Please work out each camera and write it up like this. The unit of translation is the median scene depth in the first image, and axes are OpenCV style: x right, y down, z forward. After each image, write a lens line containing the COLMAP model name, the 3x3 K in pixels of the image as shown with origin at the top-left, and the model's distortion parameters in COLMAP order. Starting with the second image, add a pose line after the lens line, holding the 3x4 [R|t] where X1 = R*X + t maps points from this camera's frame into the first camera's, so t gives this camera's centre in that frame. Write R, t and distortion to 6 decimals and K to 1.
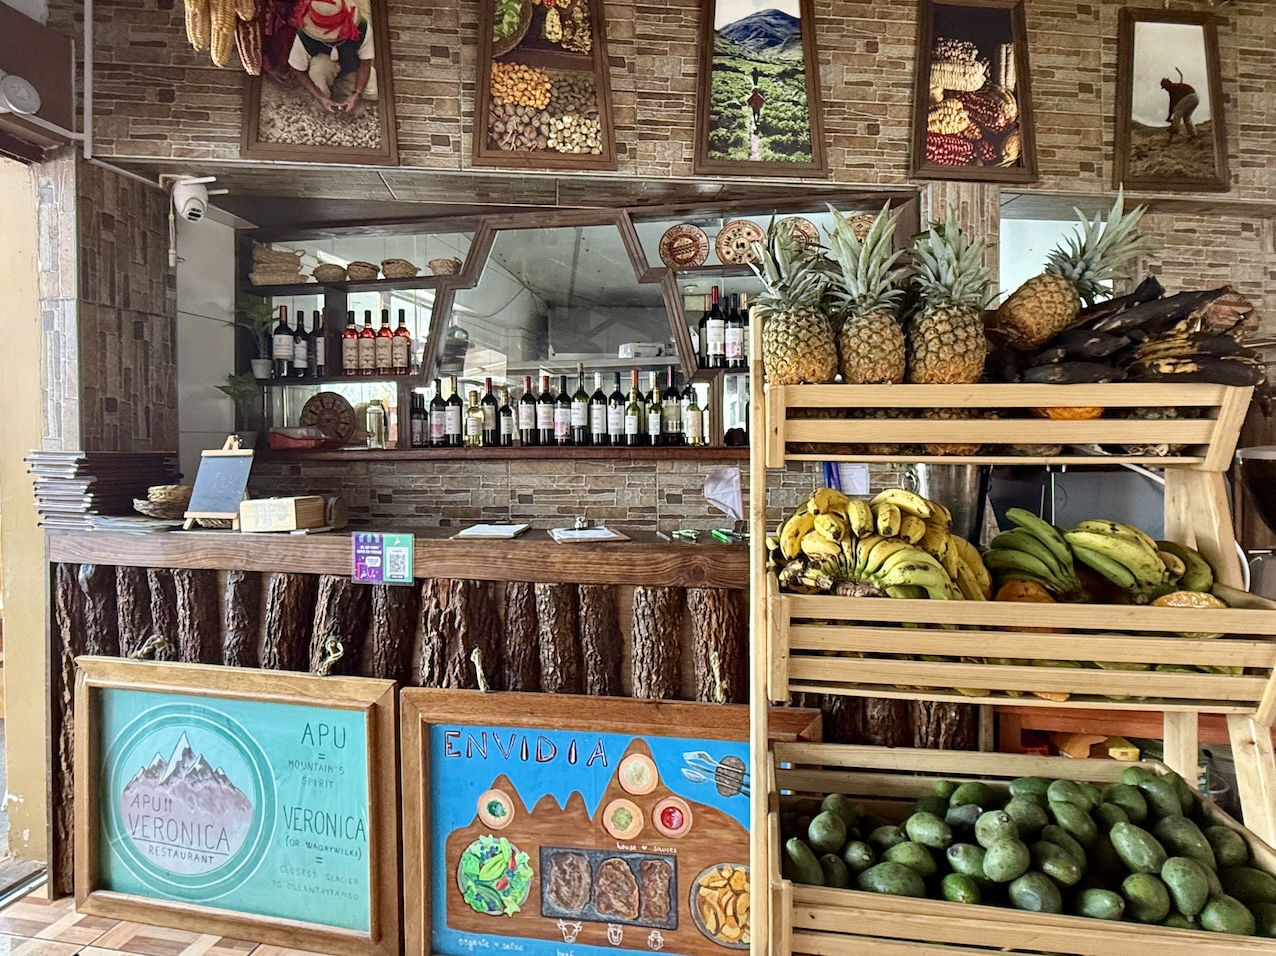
lens RADIAL K [[704.6, 0, 636.9], [0, 704.6, 476.9], [0, 0, 1]] dist [0.000458, -0.000611]
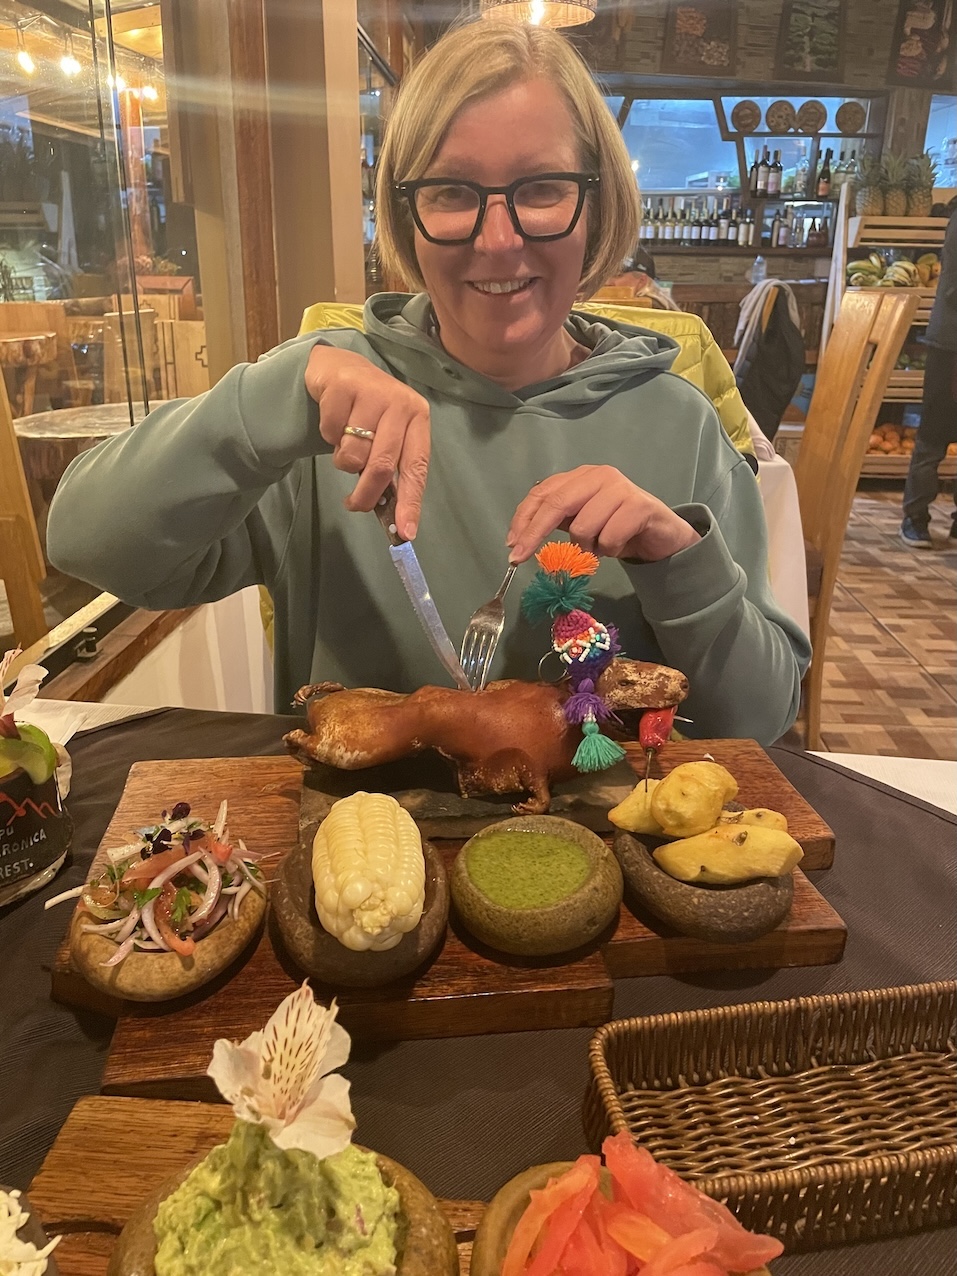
lens RADIAL K [[967.2, 0, 477.5], [0, 967.2, 638.7], [0, 0, 1]] dist [0.001625, -0.002497]
pose [[0.989565, -0.035711, 0.139594, -1.034651], [-0.009069, 0.951443, 0.307690, 0.163492], [-0.143803, -0.305745, 0.941191, -1.589102]]
